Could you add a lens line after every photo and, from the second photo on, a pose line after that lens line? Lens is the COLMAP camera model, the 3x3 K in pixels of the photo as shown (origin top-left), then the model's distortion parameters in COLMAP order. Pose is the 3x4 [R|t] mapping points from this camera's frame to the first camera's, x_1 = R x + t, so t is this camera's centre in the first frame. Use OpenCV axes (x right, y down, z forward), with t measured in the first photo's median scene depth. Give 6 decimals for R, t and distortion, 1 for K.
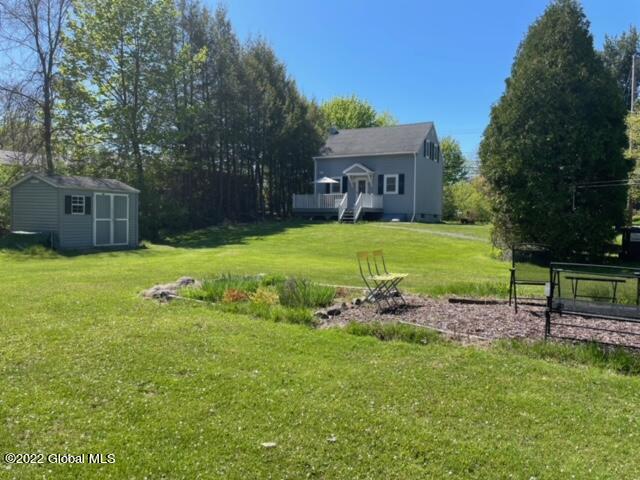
lens RADIAL K [[481.3, 0, 320.3], [0, 481.3, 244.2], [0, 0, 1]] dist [0.026651, 0.000901]
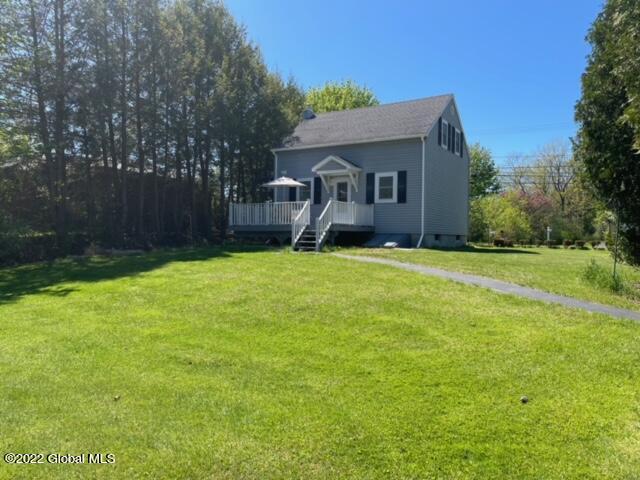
lens RADIAL K [[481.3, 0, 318.1], [0, 481.3, 234.6], [0, 0, 1]] dist [0.026651, 0.000901]
pose [[0.998484, 0.002223, -0.054998, 0.091926], [-0.005442, 0.998275, -0.058458, -0.025030], [0.054773, 0.058669, 0.996774, 0.364713]]
